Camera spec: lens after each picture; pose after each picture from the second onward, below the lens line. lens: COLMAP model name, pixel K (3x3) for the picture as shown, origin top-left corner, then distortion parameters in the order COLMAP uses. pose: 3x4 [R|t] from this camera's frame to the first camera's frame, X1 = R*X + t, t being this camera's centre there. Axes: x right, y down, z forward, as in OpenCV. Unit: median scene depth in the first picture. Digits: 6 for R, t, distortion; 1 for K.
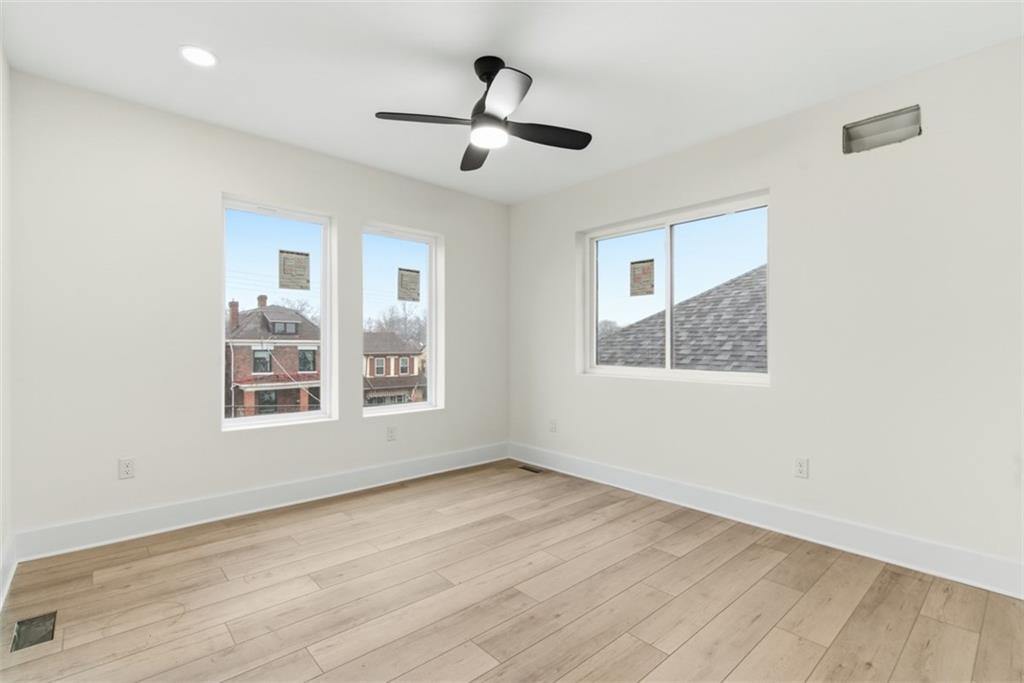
lens RADIAL K [[469.9, 0, 512.0], [0, 469.9, 341.5], [0, 0, 1]] dist [-0.000052, 0.000237]
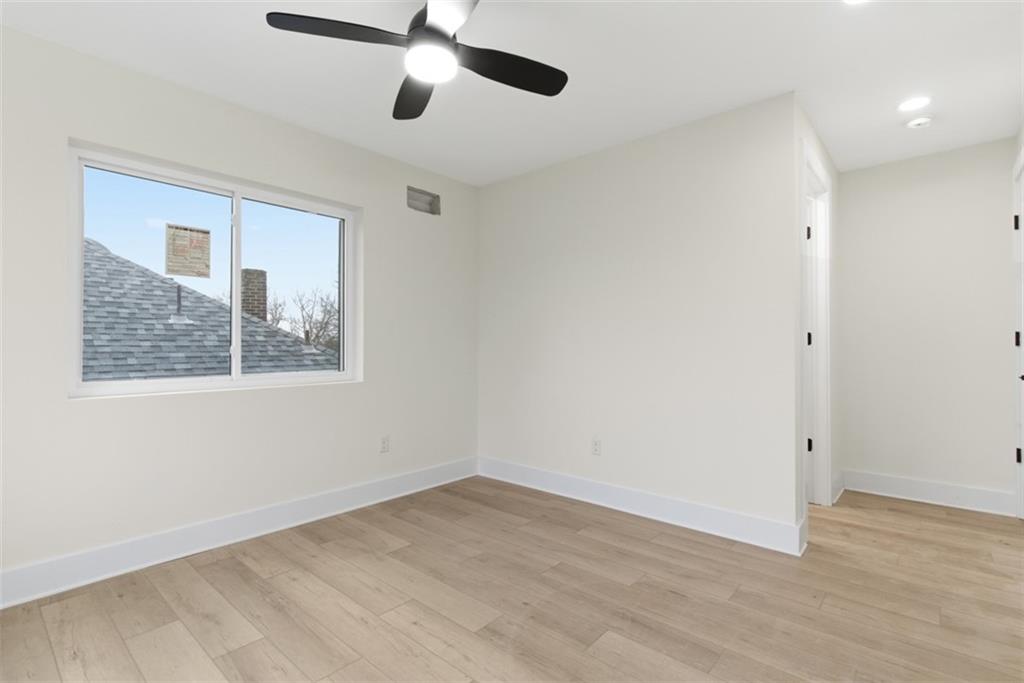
lens RADIAL K [[484.4, 0, 505.1], [0, 484.4, 338.7], [0, 0, 1]] dist [-0.001797, 0.000011]
pose [[-0.109617, 0.008107, 0.993941, -0.735364], [-0.008492, 0.999923, -0.009092, -0.001285], [-0.993938, -0.009437, -0.109540, 0.874501]]
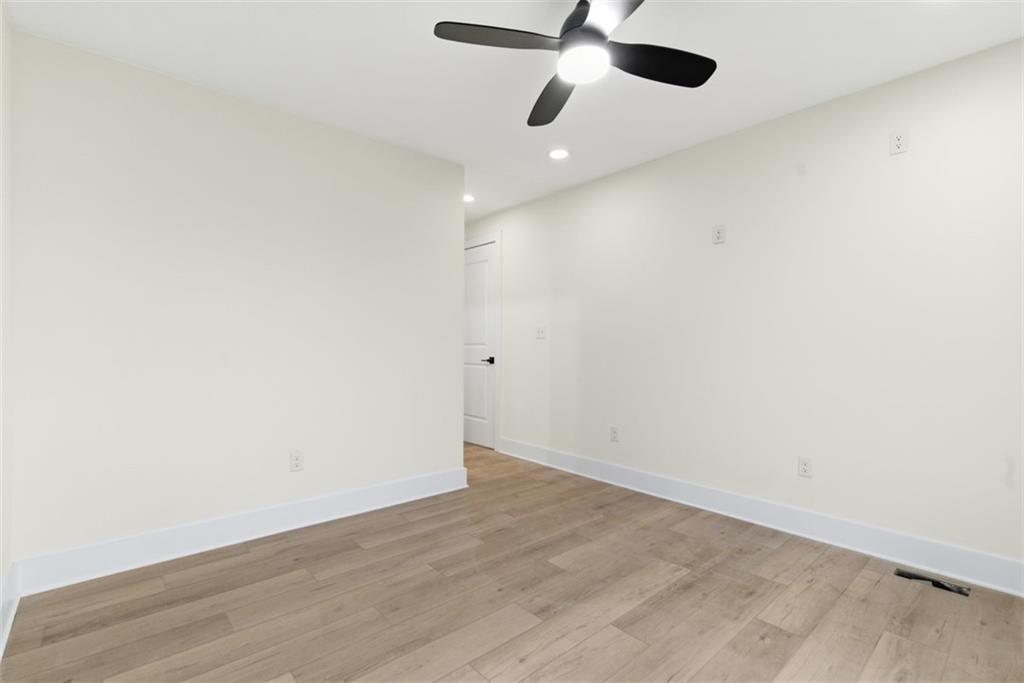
lens RADIAL K [[469.9, 0, 512.0], [0, 469.9, 341.5], [0, 0, 1]] dist [-0.000052, 0.000237]
pose [[-0.999946, -0.007986, 0.006609, 0.049895], [-0.008060, 0.999903, -0.011376, 0.008979], [-0.006517, -0.011429, -0.999913, 1.576500]]
